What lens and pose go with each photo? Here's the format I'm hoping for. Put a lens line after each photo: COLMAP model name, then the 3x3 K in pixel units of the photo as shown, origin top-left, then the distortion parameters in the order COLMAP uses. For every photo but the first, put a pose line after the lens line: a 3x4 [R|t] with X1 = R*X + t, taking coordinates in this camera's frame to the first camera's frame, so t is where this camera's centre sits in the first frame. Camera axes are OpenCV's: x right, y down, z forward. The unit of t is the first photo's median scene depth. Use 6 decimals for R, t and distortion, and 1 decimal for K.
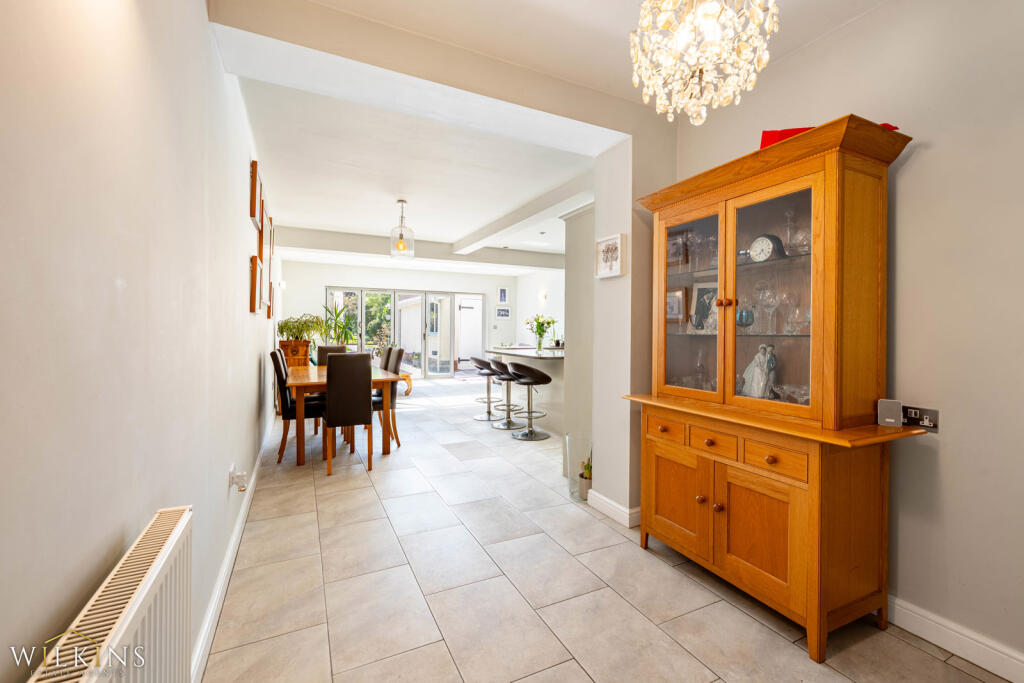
lens RADIAL K [[427.4, 0, 512.0], [0, 427.4, 341.5], [0, 0, 1]] dist [-0.000056, 0.000000]
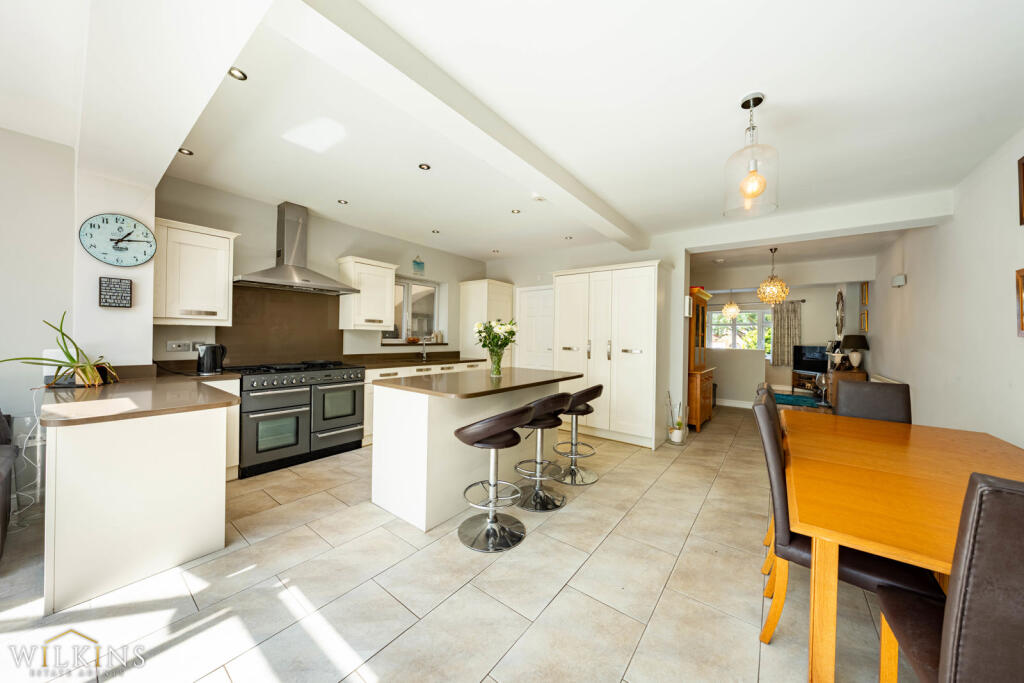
lens RADIAL K [[346.0, 0, 511.6], [0, 346.0, 336.9], [0, 0, 1]] dist [-0.001319, -0.000203]
pose [[-0.445401, -0.014293, 0.895217, -0.214938], [0.004246, 0.999828, 0.018075, -0.022702], [-0.895321, 0.011851, -0.445264, 0.618722]]
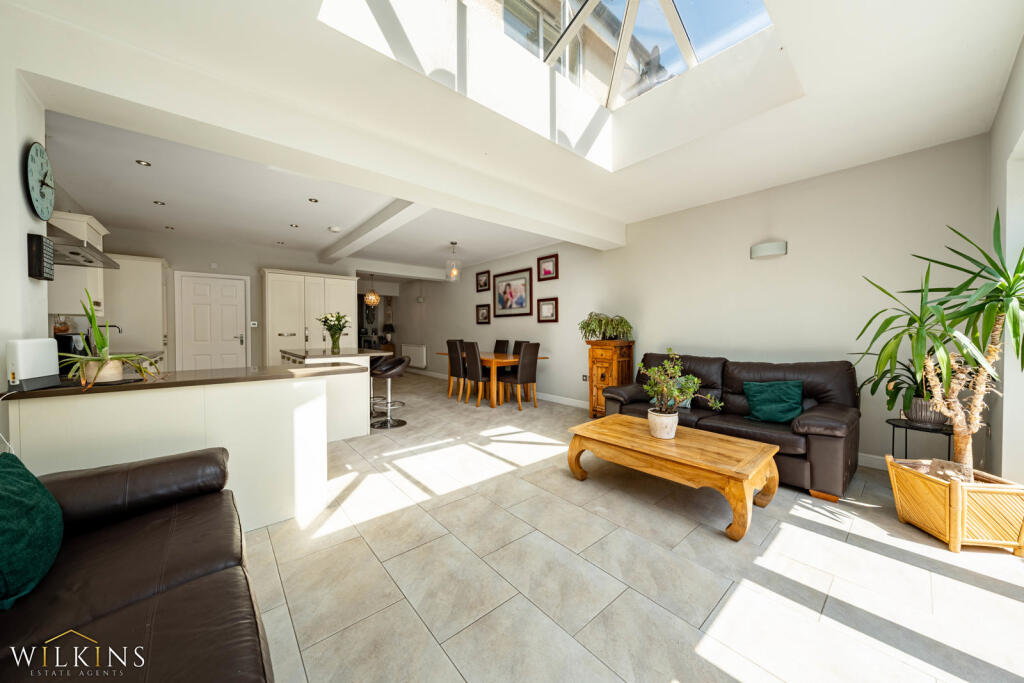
lens RADIAL K [[346.0, 0, 511.6], [0, 346.0, 336.9], [0, 0, 1]] dist [-0.001319, -0.000203]
pose [[-0.968049, 0.000149, -0.250762, -0.064596], [-0.010179, 0.999152, 0.039886, -0.021341], [0.250556, 0.041164, -0.967227, 0.952727]]
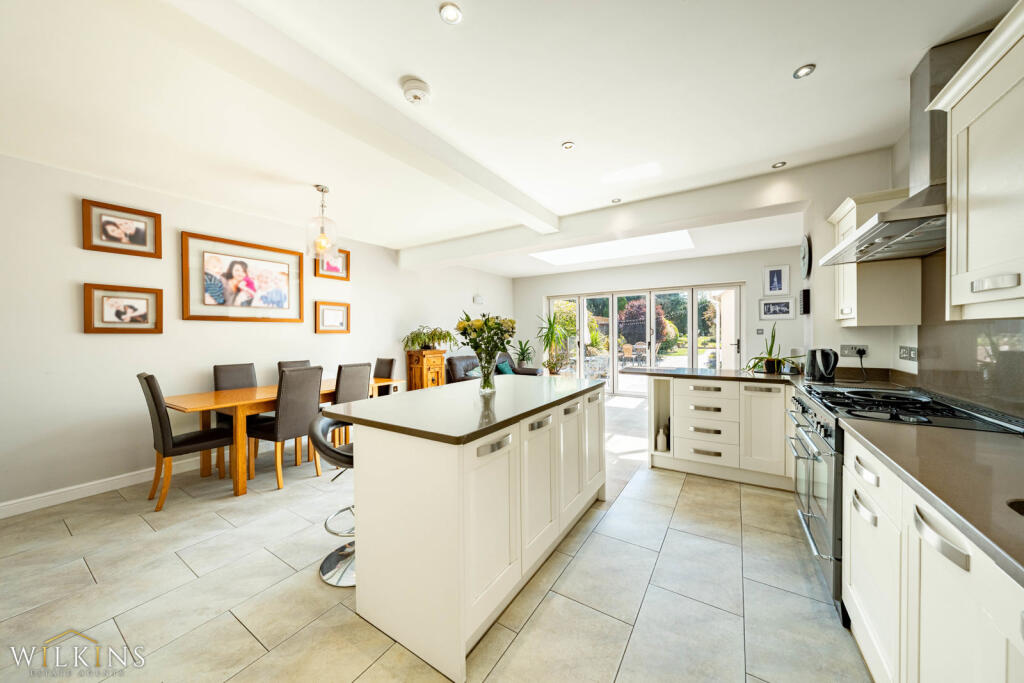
lens RADIAL K [[346.0, 0, 511.6], [0, 346.0, 336.9], [0, 0, 1]] dist [-0.001319, -0.000203]
pose [[0.520899, -0.003719, -0.853610, 0.211406], [-0.010339, 0.999890, -0.010665, -0.016332], [0.853556, 0.014381, 0.520803, 0.416344]]
